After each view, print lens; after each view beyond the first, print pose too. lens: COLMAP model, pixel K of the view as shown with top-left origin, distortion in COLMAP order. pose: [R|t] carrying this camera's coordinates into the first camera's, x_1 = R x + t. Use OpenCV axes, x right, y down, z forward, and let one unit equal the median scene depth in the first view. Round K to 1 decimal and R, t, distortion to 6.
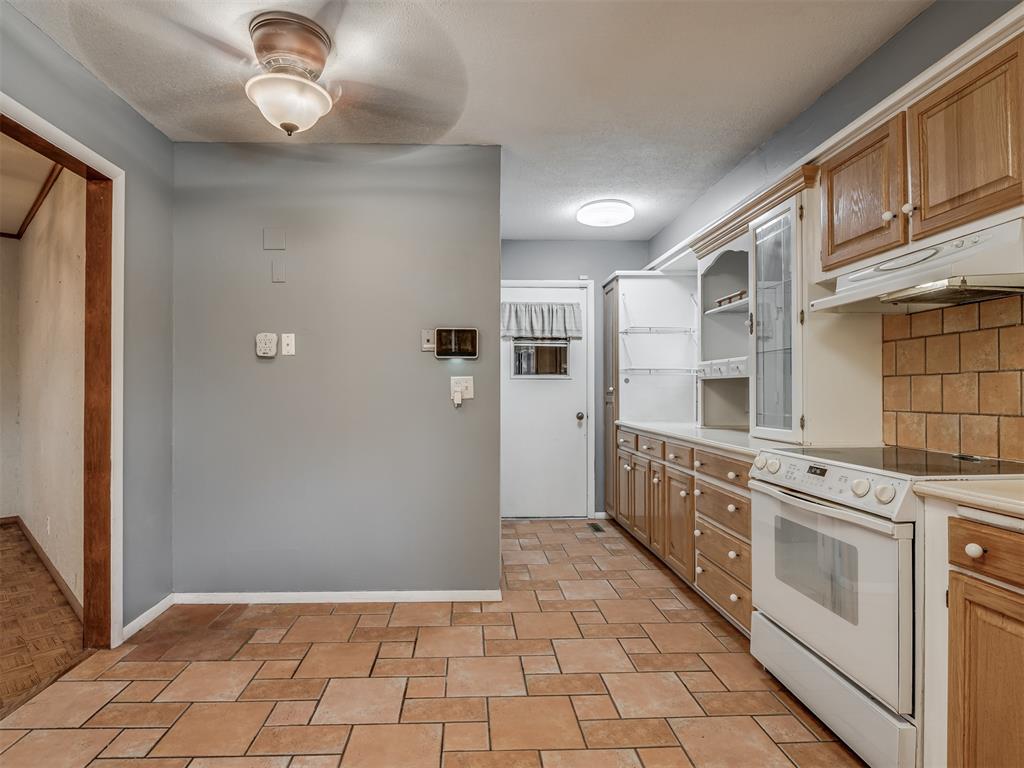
lens RADIAL K [[557.3, 0, 517.6], [0, 557.3, 390.8], [0, 0, 1]] dist [-0.007233, -0.001161]
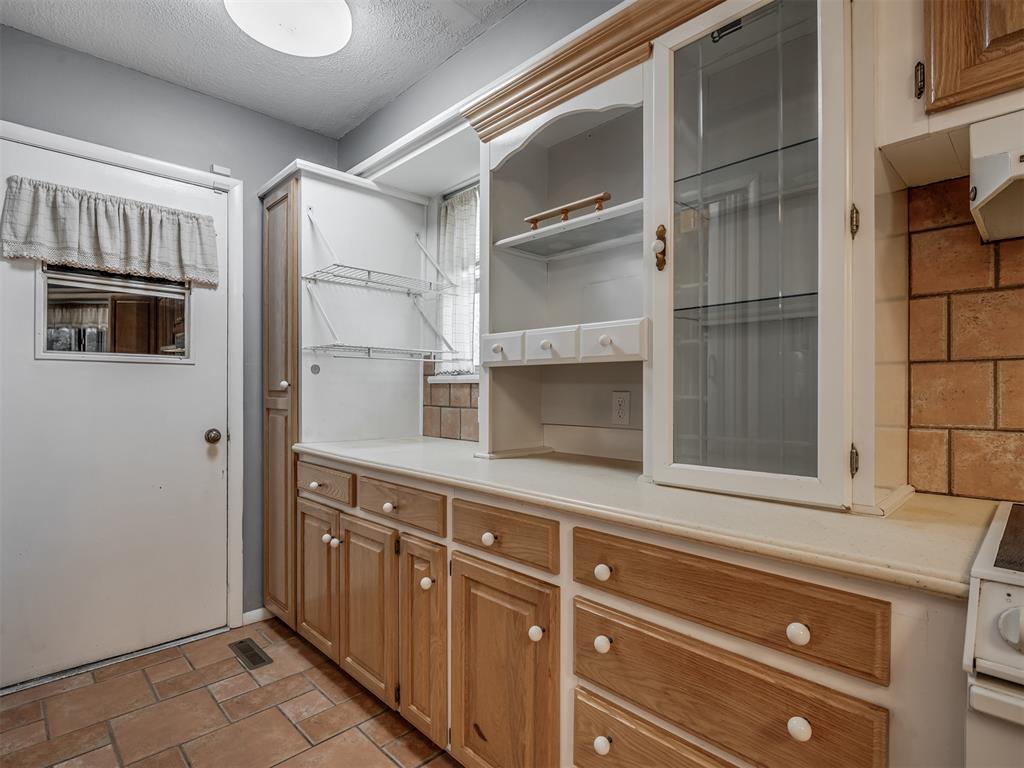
lens RADIAL K [[557.3, 0, 517.6], [0, 557.3, 390.8], [0, 0, 1]] dist [-0.007233, -0.001161]
pose [[0.788003, 0.002571, 0.615666, 0.017985], [-0.004345, 0.999990, 0.001386, 0.001299], [-0.615656, -0.003767, 0.788006, 0.441609]]
